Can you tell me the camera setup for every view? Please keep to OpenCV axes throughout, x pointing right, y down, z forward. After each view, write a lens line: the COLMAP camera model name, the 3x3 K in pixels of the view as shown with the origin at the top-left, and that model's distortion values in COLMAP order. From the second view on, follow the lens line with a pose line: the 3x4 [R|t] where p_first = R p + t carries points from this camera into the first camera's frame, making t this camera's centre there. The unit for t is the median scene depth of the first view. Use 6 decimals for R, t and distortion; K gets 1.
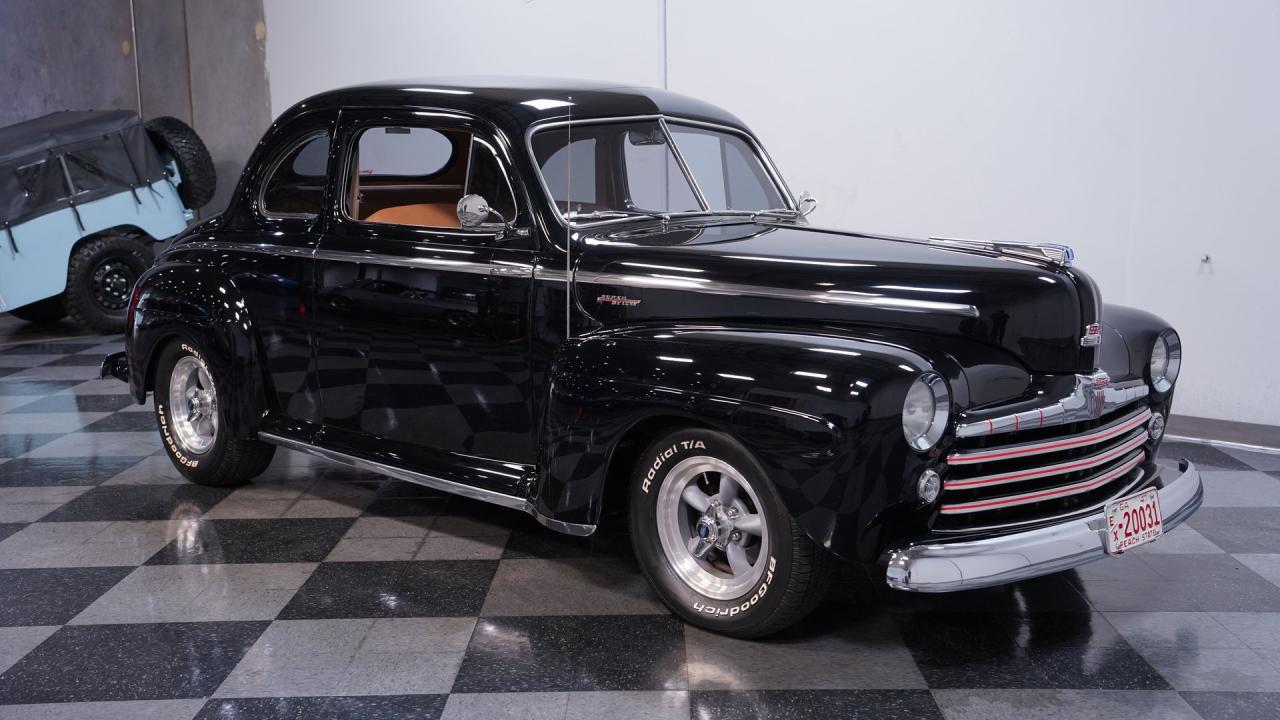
lens RADIAL K [[1415.4, 0, 640.0], [0, 1415.4, 360.0], [0, 0, 1]] dist [0.093201, -0.008906]
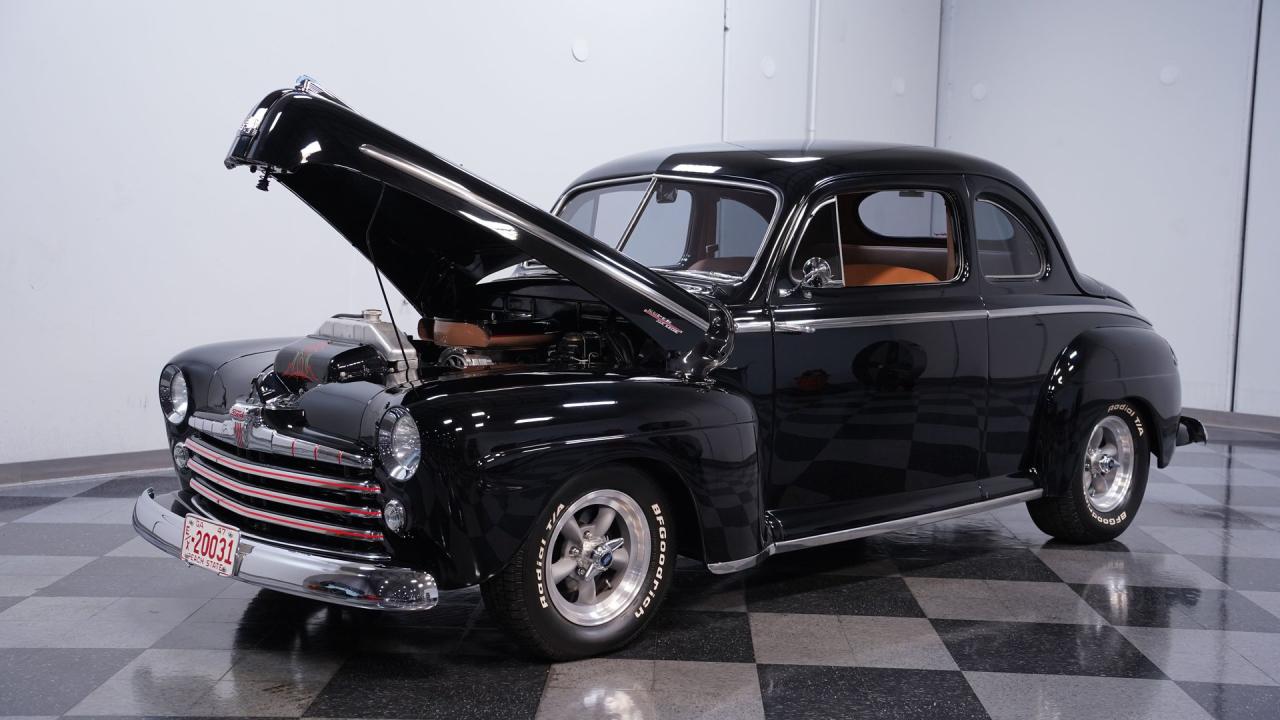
lens RADIAL K [[1497.5, 0, 640.0], [0, 1497.5, 360.0], [0, 0, 1]] dist [0.117179, 0.021757]
pose [[-0.019523, 0.095460, -0.995242, 0.484397], [-0.159997, 0.982305, 0.097357, -0.061664], [0.986924, 0.161136, -0.003904, 0.434207]]
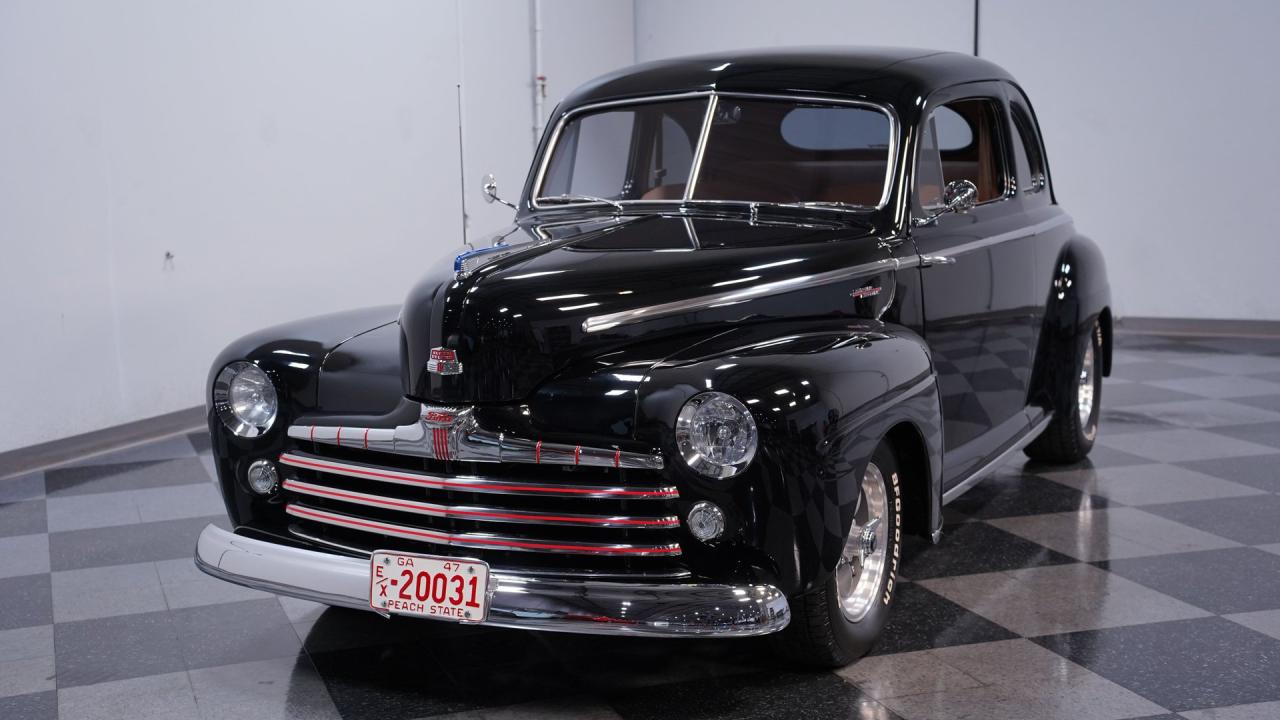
lens RADIAL K [[1606.4, 0, 640.0], [0, 1606.4, 360.0], [0, 0, 1]] dist [0.195857, -0.007313]
pose [[0.344721, 0.130184, -0.929634, 0.417500], [-0.117002, 0.988573, 0.095052, -0.041039], [0.931385, 0.076002, 0.356013, 0.256987]]
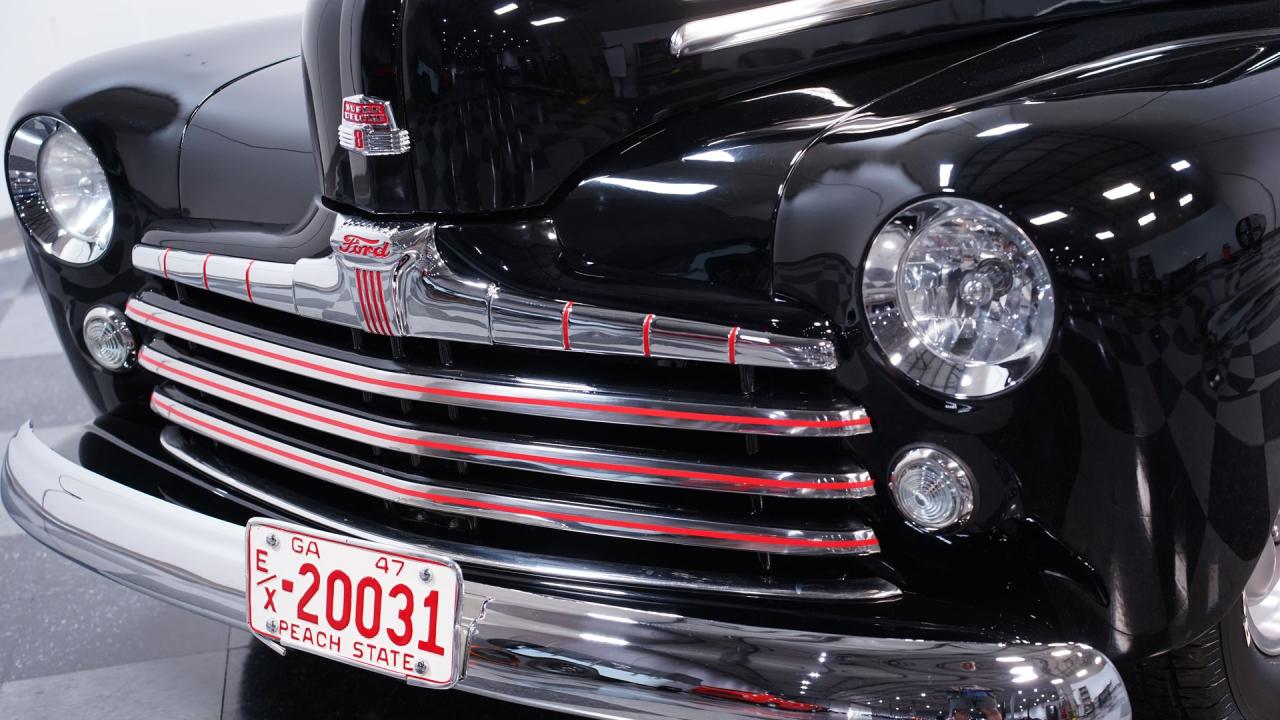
lens RADIAL K [[1918.6, 0, 640.0], [0, 1918.6, 360.0], [0, 0, 1]] dist [0.205366, 0.005455]
pose [[0.178960, 0.276024, -0.944343, 0.284872], [-0.082698, 0.960662, 0.265122, -0.034296], [0.980375, 0.030649, 0.194747, 0.325006]]
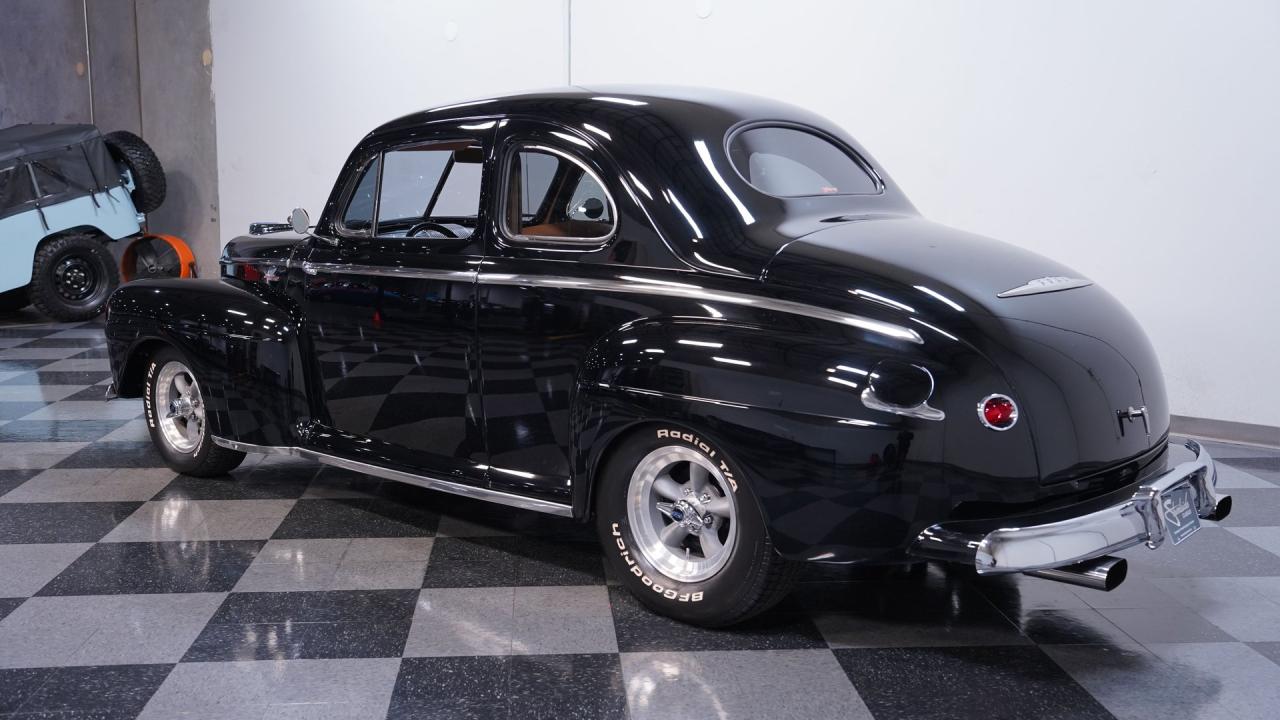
lens RADIAL K [[1415.4, 0, 640.0], [0, 1415.4, 360.0], [0, 0, 1]] dist [0.093201, -0.008906]
pose [[0.994206, 0.007107, 0.107252, -0.045466], [-0.005155, 0.999816, -0.018458, 0.030855], [-0.107364, 0.017798, 0.994060, -0.173000]]
